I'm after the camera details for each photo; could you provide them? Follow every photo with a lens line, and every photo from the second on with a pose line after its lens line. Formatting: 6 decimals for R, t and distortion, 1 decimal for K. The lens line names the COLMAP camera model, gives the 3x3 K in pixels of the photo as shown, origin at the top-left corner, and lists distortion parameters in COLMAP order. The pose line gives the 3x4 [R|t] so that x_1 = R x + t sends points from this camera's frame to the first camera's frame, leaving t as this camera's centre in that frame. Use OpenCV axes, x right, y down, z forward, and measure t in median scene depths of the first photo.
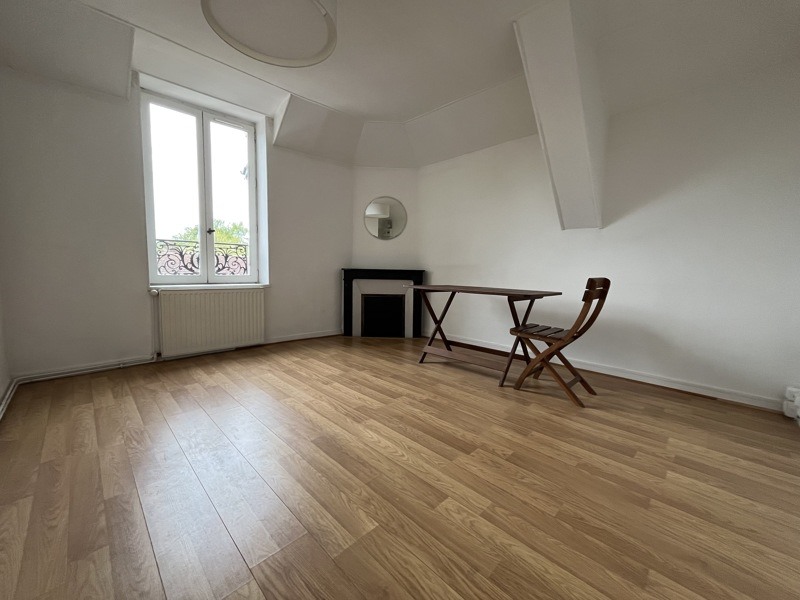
lens RADIAL K [[320.9, 0, 397.8], [0, 320.9, 296.4], [0, 0, 1]] dist [-0.001314, 0.000138]
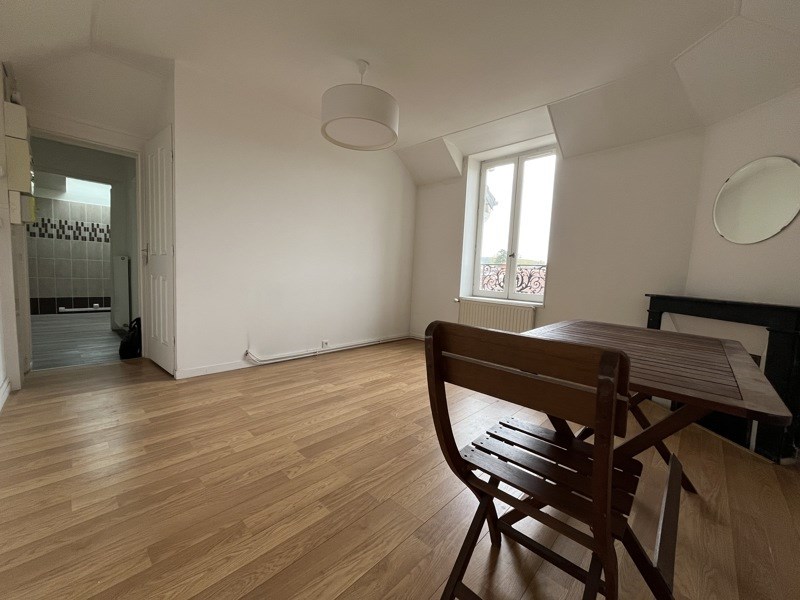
lens RADIAL K [[320.9, 0, 397.6], [0, 320.9, 298.1], [0, 0, 1]] dist [-0.001314, 0.000138]
pose [[0.025620, 0.061858, -0.997756, 0.984886], [-0.130354, 0.989769, 0.058016, -0.100922], [0.991136, 0.128575, 0.033421, 0.942139]]
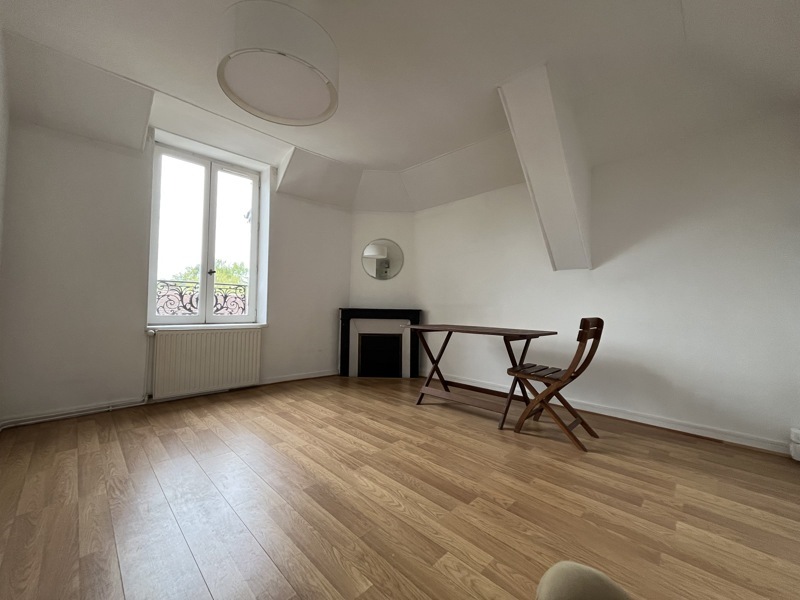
lens RADIAL K [[320.9, 0, 397.1], [0, 320.9, 297.0], [0, 0, 1]] dist [-0.001314, 0.000138]
pose [[0.999987, -0.002119, 0.004694, 0.004663], [0.002655, 0.993088, -0.117340, -0.005226], [-0.004412, 0.117351, 0.993081, -0.013554]]
